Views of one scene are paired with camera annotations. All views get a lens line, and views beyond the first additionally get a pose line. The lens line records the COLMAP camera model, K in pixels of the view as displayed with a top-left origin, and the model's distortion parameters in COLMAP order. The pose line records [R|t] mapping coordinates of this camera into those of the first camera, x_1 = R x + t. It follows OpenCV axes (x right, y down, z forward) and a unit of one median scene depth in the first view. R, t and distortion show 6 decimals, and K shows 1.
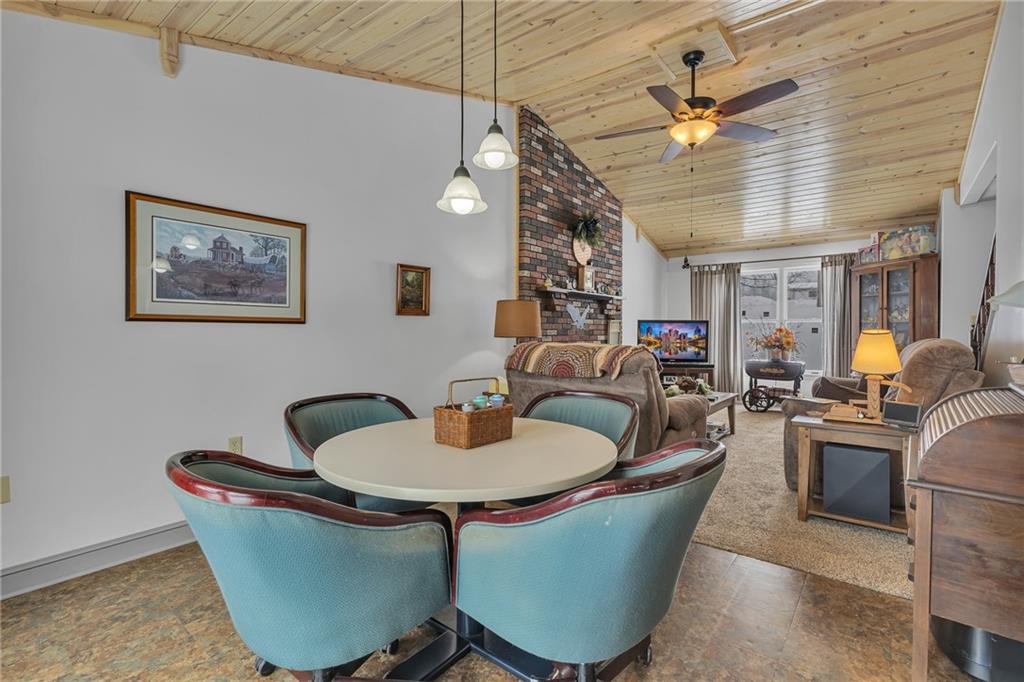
lens RADIAL K [[467.8, 0, 512.7], [0, 467.8, 338.6], [0, 0, 1]] dist [-0.004169, -0.000027]
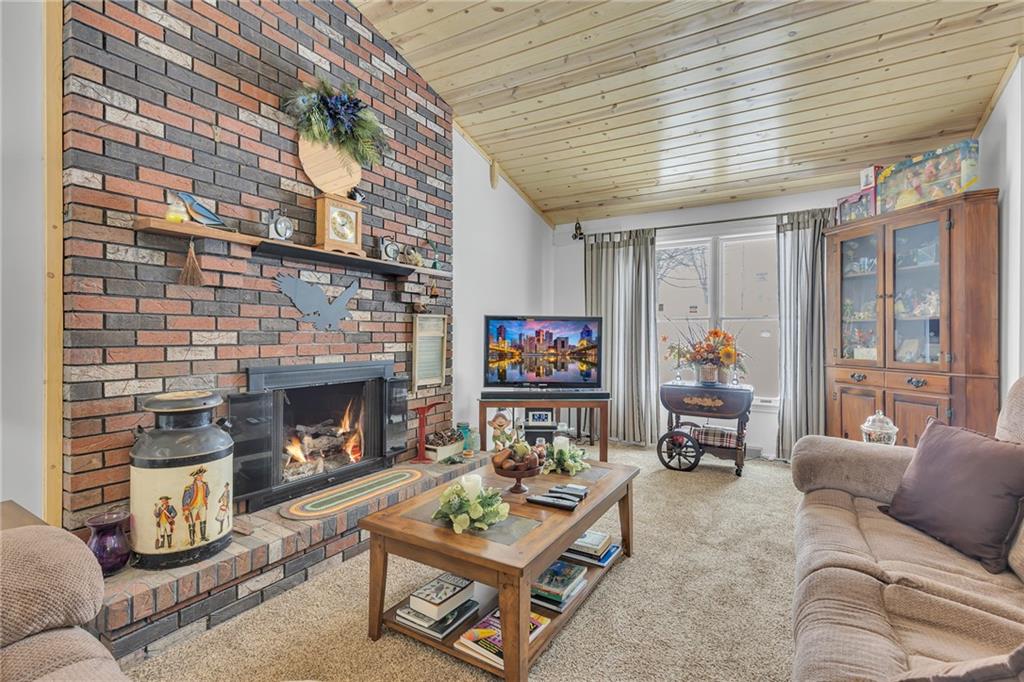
lens RADIAL K [[467.8, 0, 517.2], [0, 467.8, 336.5], [0, 0, 1]] dist [-0.004169, -0.000027]
pose [[0.990357, 0.001836, 0.138529, 0.238679], [-0.000326, 0.999940, -0.010920, -0.007994], [-0.138541, 0.010770, 0.990298, 0.443916]]
